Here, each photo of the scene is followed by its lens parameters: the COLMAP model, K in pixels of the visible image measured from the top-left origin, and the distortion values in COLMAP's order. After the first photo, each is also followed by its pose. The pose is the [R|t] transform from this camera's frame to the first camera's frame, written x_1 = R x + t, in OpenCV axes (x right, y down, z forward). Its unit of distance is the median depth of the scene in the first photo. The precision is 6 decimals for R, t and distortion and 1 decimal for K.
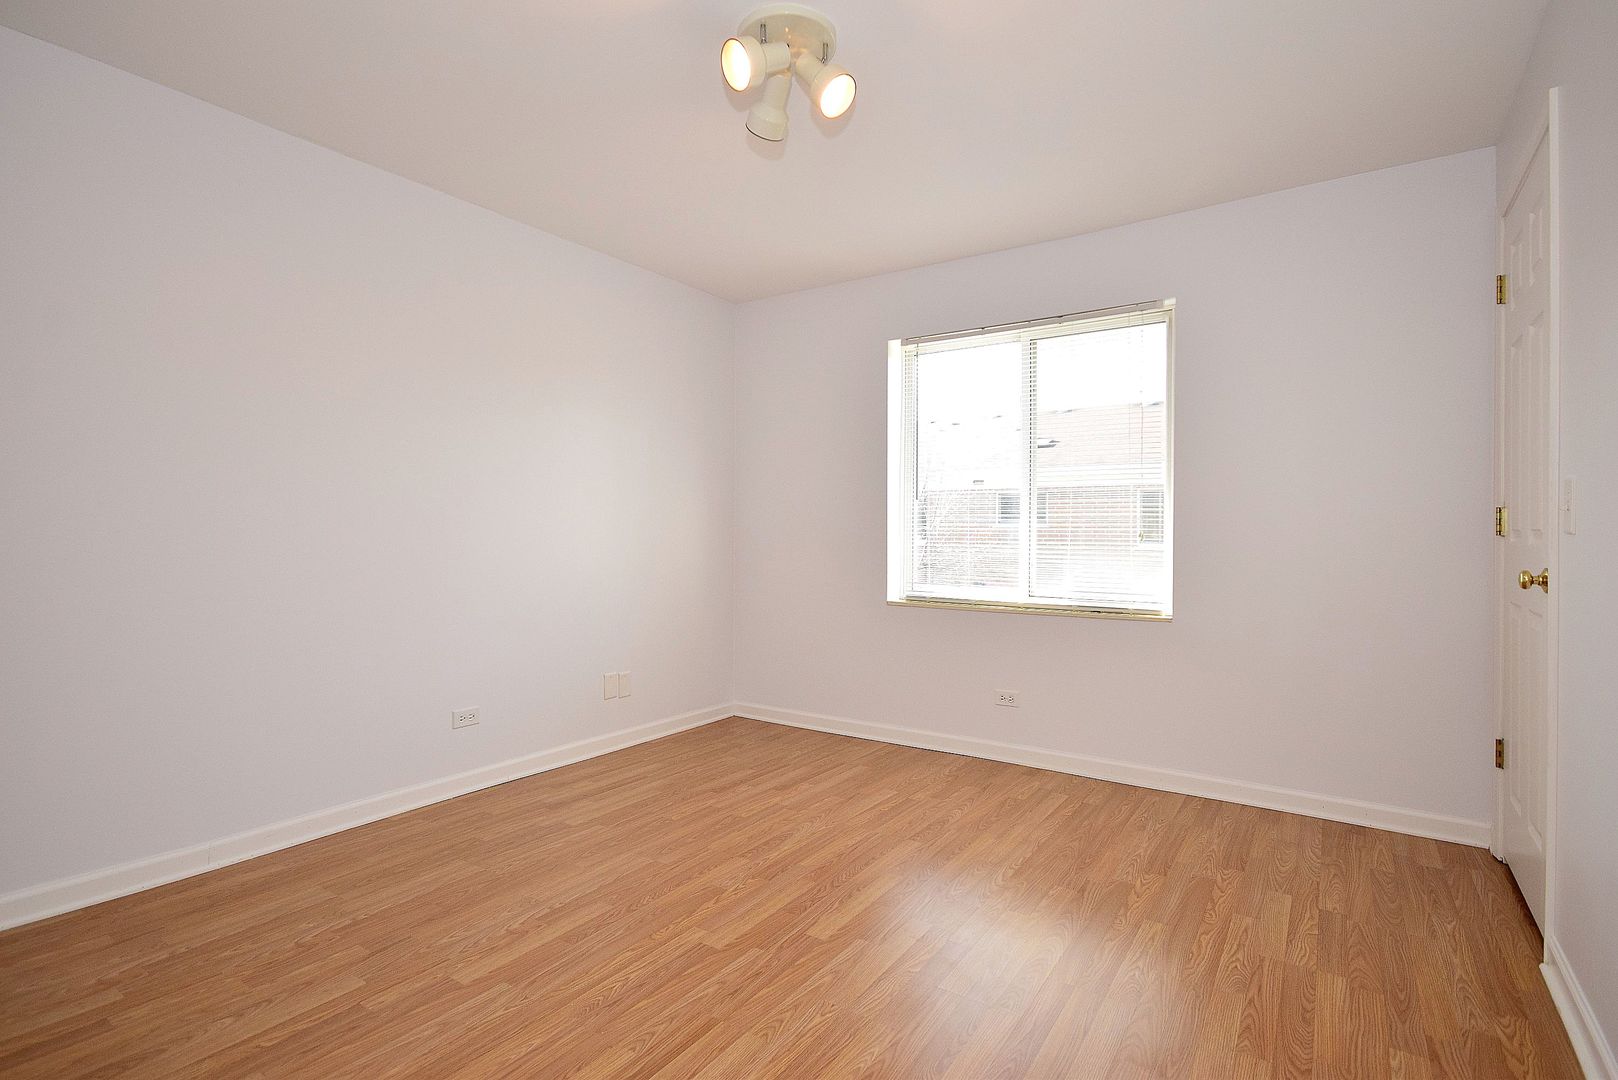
lens RADIAL K [[770.3, 0, 809.5], [0, 770.3, 531.2], [0, 0, 1]] dist [0.003553, -0.000039]
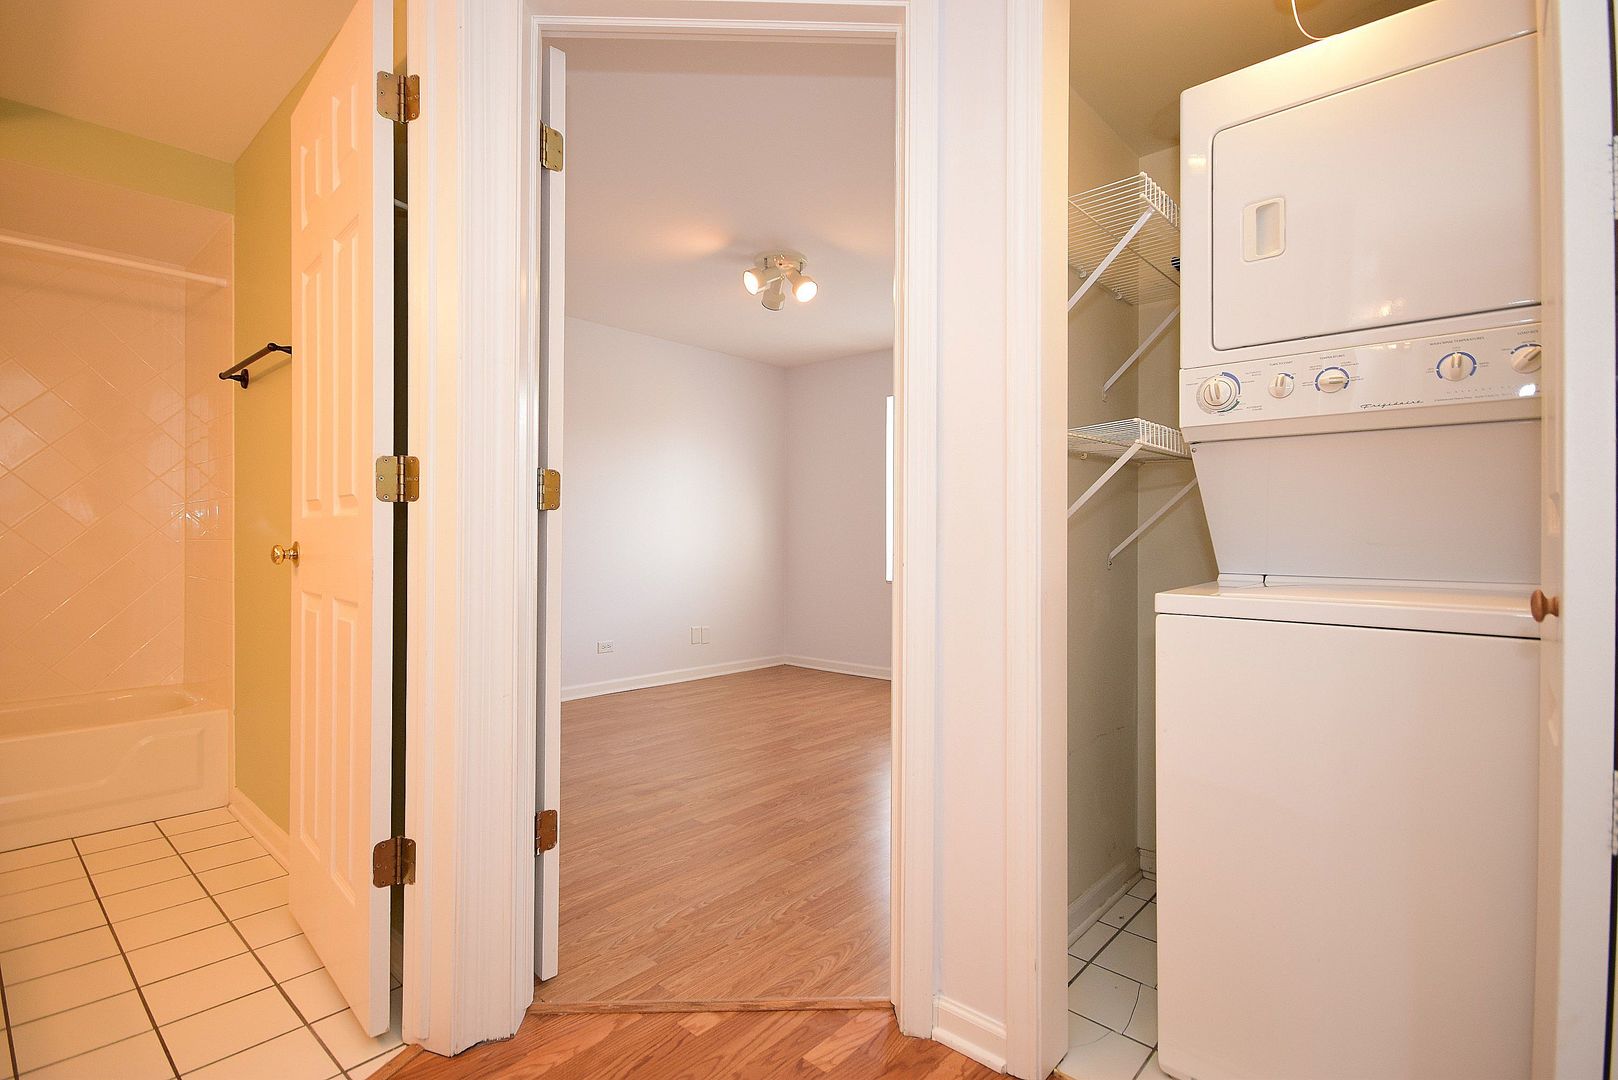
lens RADIAL K [[770.3, 0, 809.5], [0, 770.3, 531.2], [0, 0, 1]] dist [0.003553, -0.000039]
pose [[0.991629, -0.000652, -0.129115, 0.255288], [-0.000418, 0.999966, -0.008263, 0.021484], [0.129116, 0.008248, 0.991595, -0.753364]]
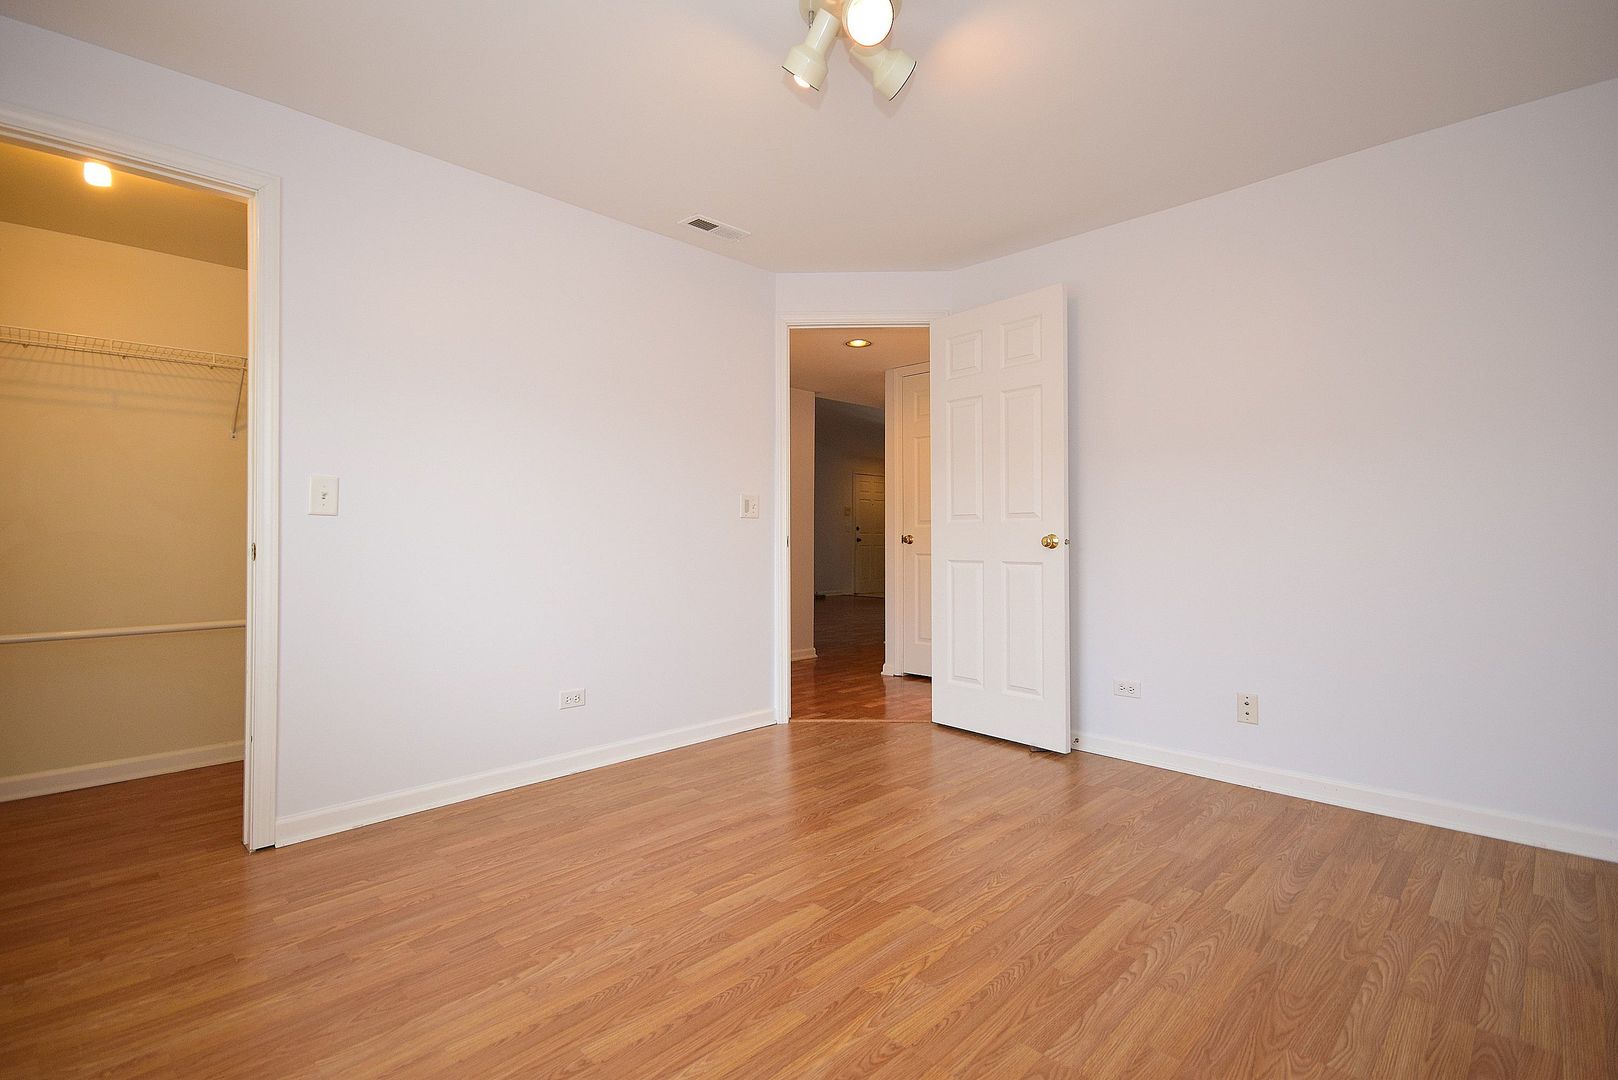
lens RADIAL K [[770.3, 0, 809.5], [0, 770.3, 531.2], [0, 0, 1]] dist [0.003553, -0.000039]
pose [[-0.983489, -0.003589, 0.180934, -0.146359], [-0.004519, 0.999979, -0.004725, 0.031109], [-0.180914, -0.005464, -0.983484, 1.838500]]
